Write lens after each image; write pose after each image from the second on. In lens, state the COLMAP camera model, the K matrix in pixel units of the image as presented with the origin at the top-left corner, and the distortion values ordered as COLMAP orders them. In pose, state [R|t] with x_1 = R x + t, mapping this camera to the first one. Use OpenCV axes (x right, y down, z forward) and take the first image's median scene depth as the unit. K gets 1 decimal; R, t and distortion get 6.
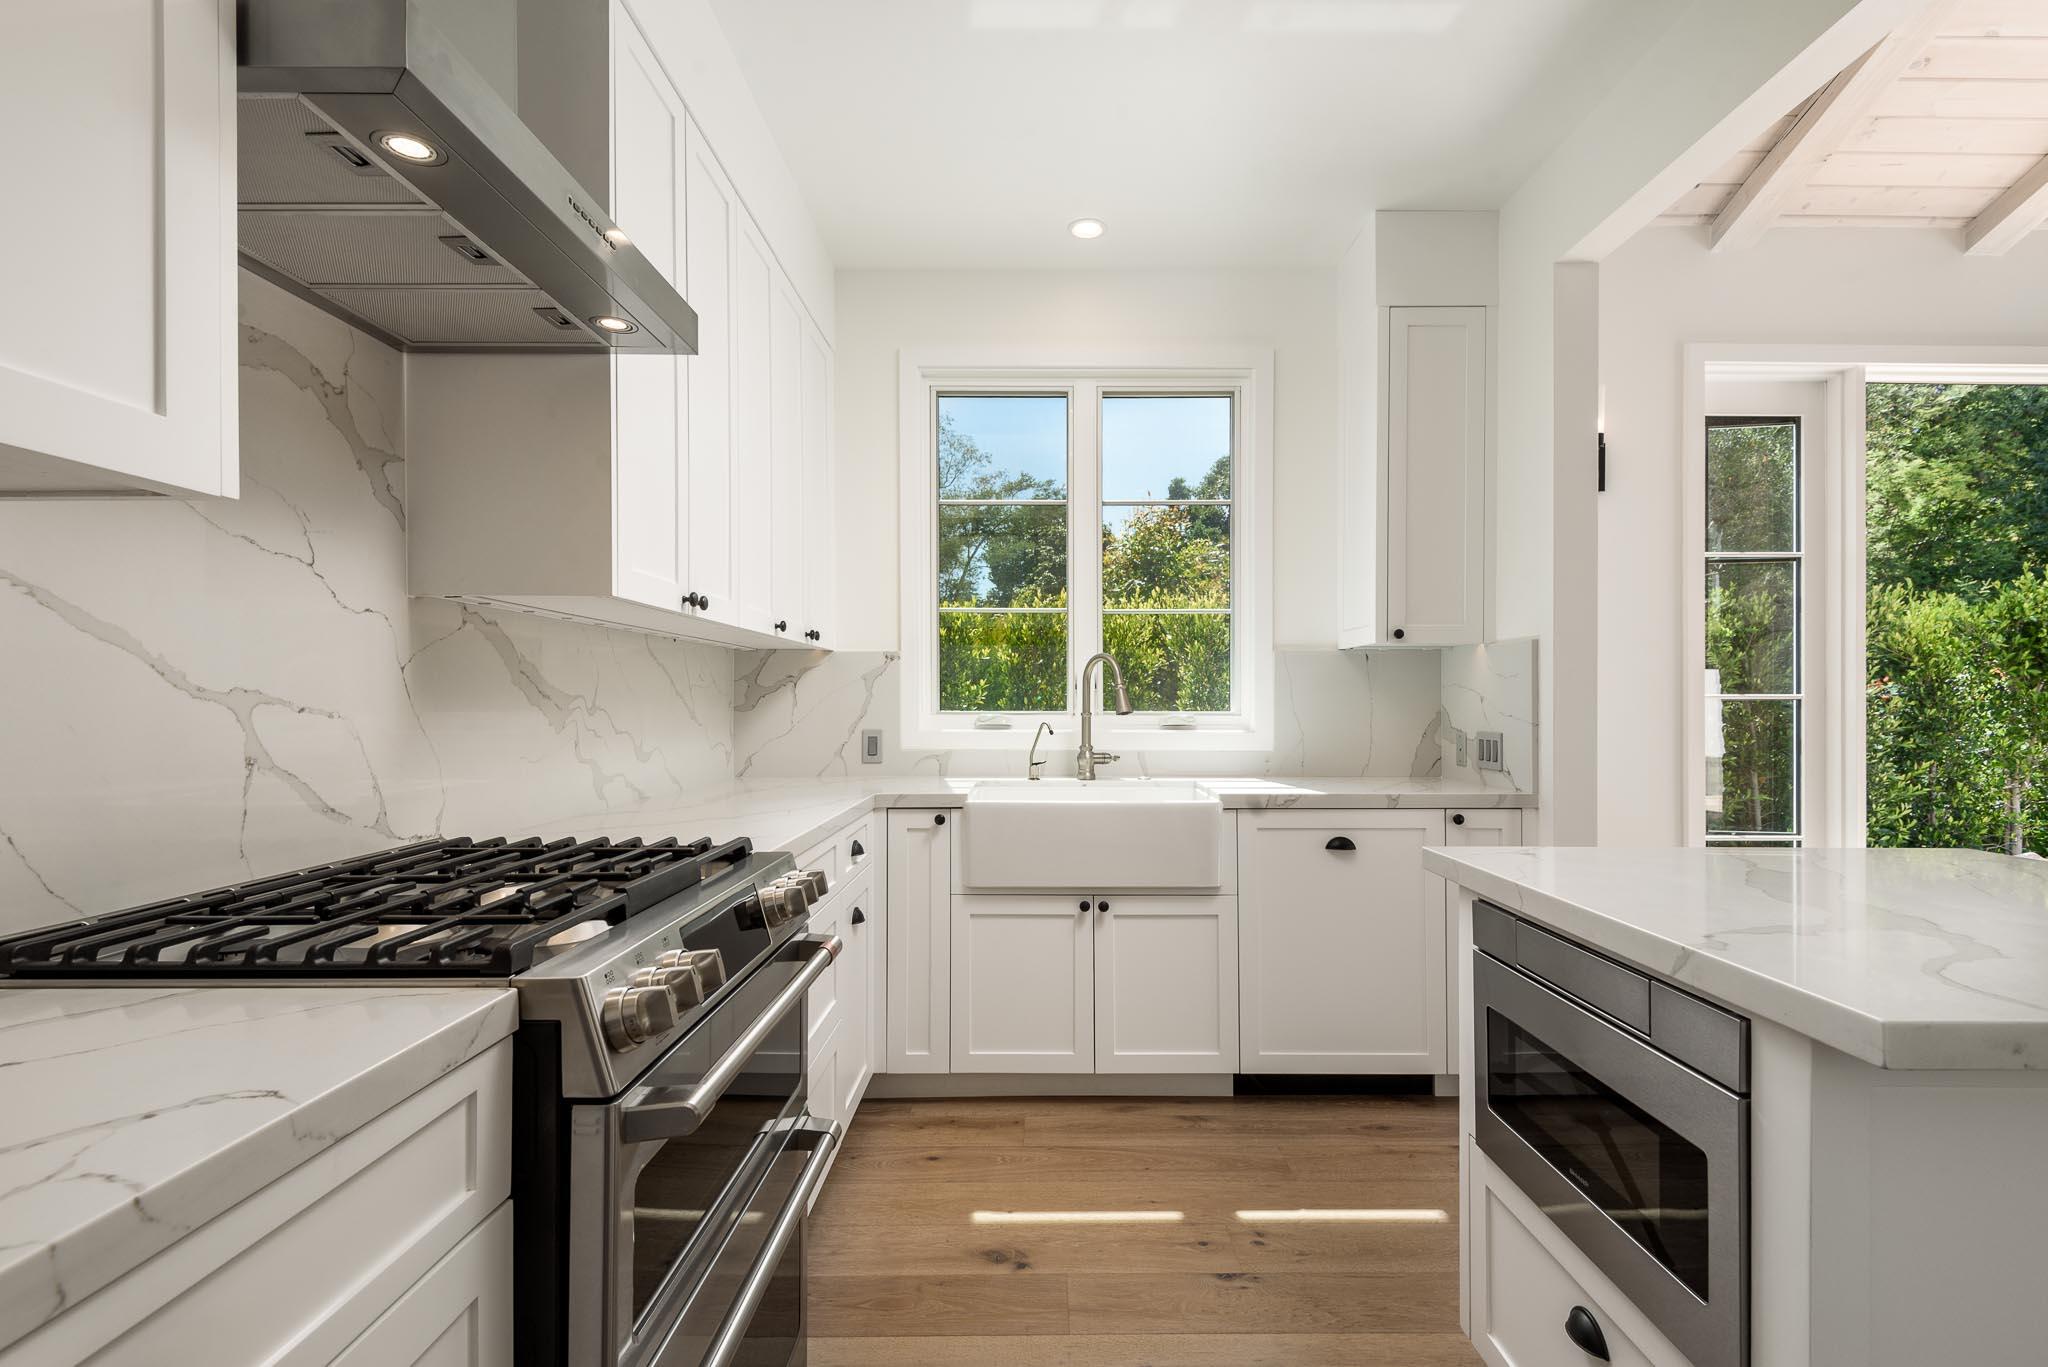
lens RADIAL K [[948.5, 0, 1038.1], [0, 948.5, 694.9], [0, 0, 1]] dist [0.009281, -0.007064]
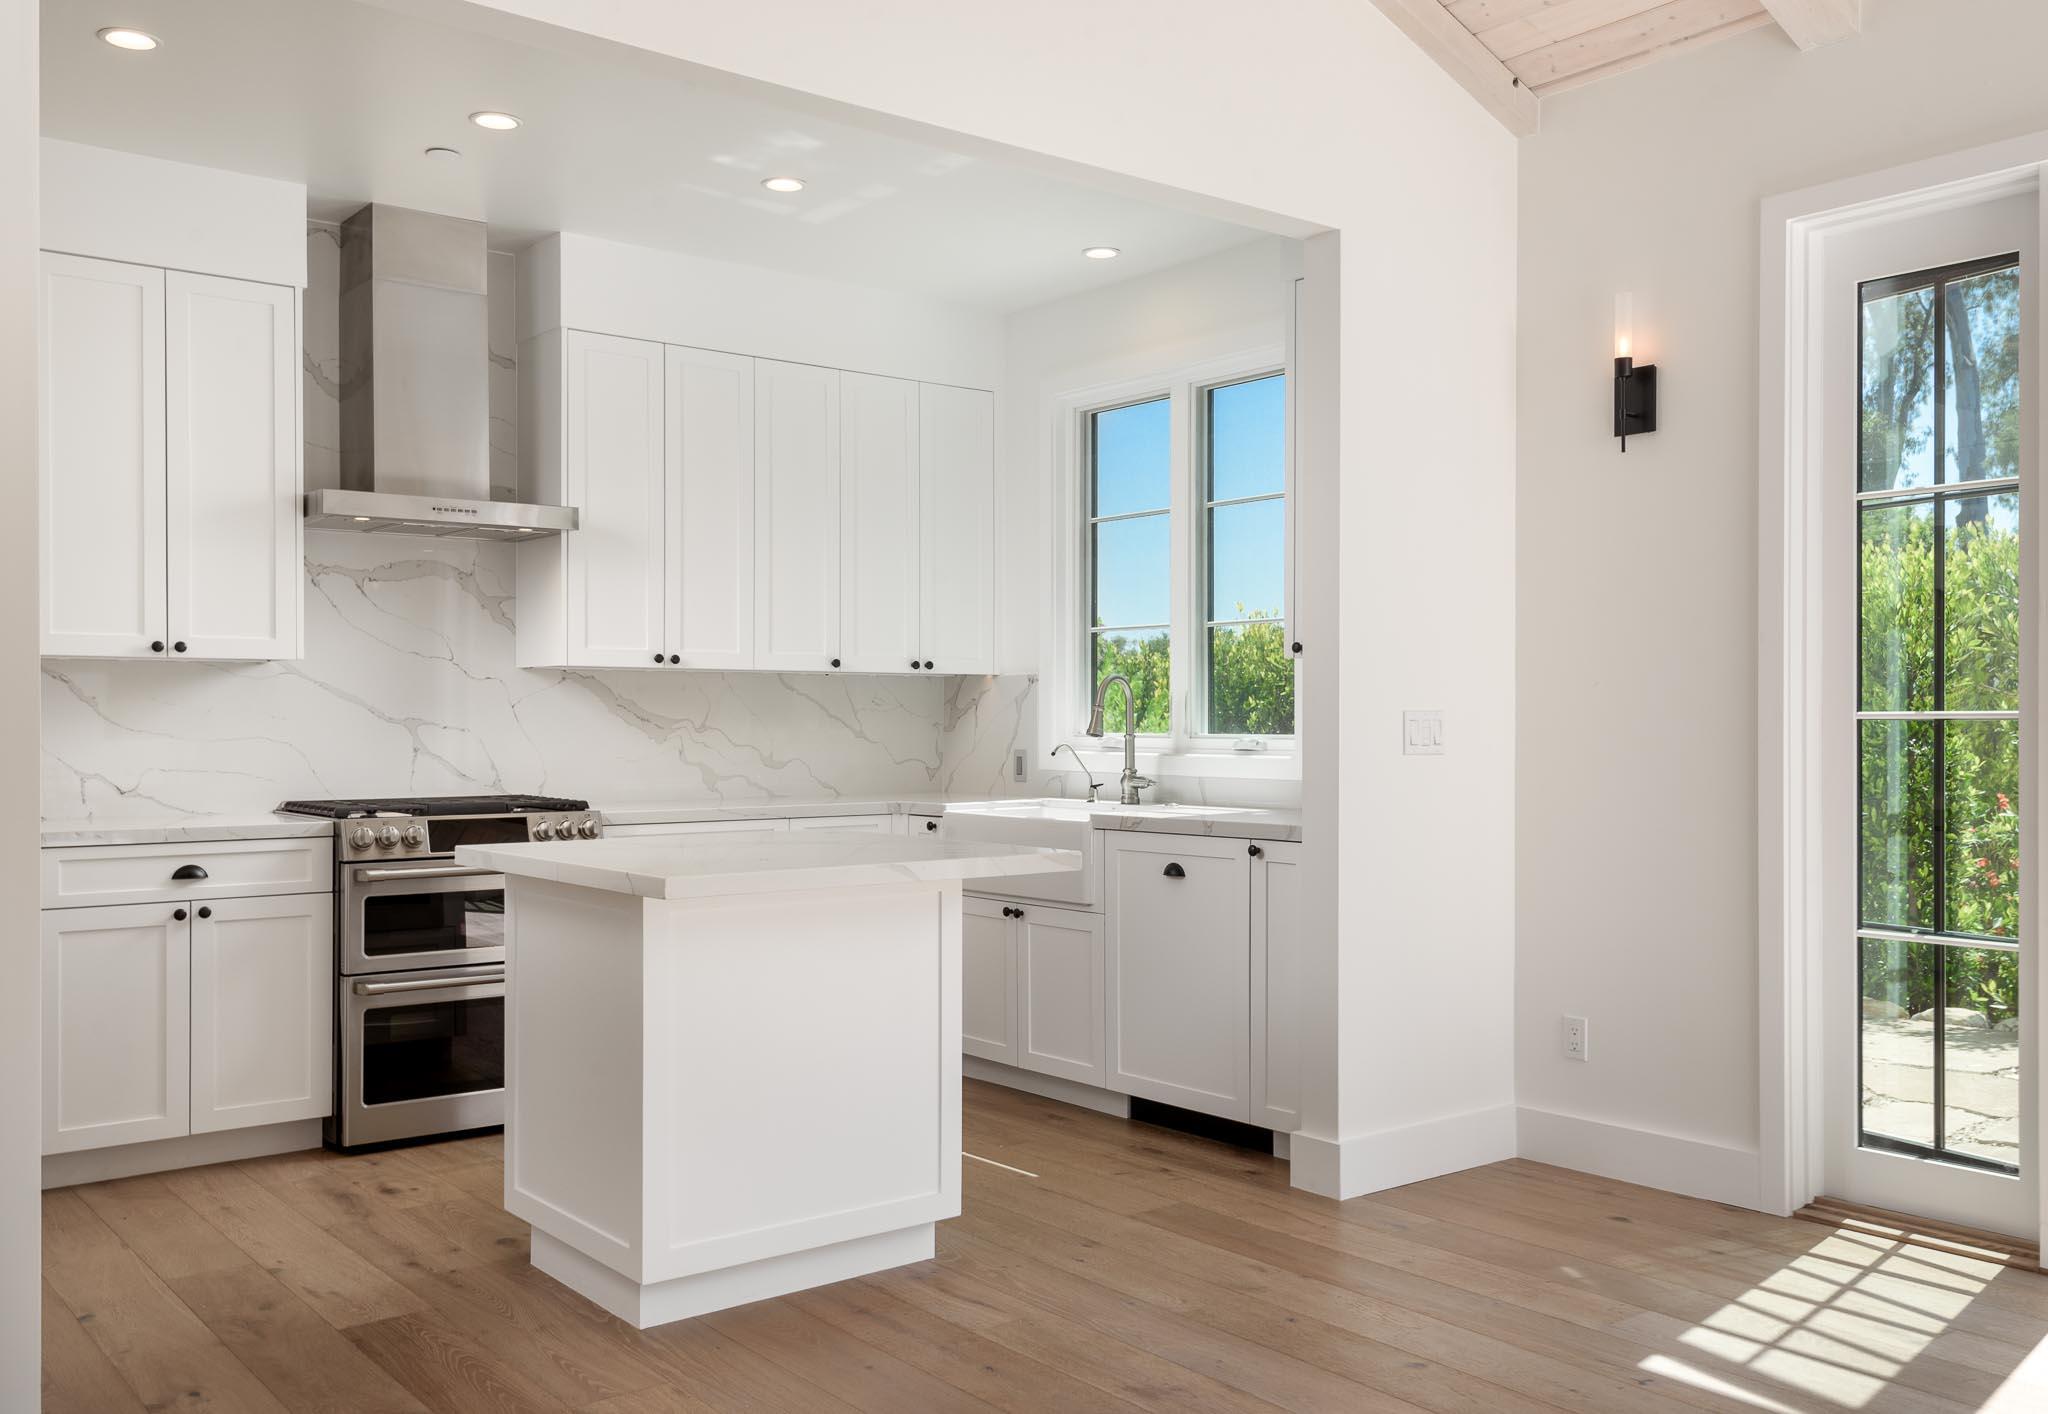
lens RADIAL K [[1733.5, 0, 1039.8], [0, 1733.5, 724.4], [0, 0, 1]] dist [0.009338, 0.005995]
pose [[0.631548, 0.002780, -0.775332, 1.619346], [0.004605, 0.999962, 0.007336, -0.006660], [0.775323, -0.008204, 0.631511, -0.231154]]
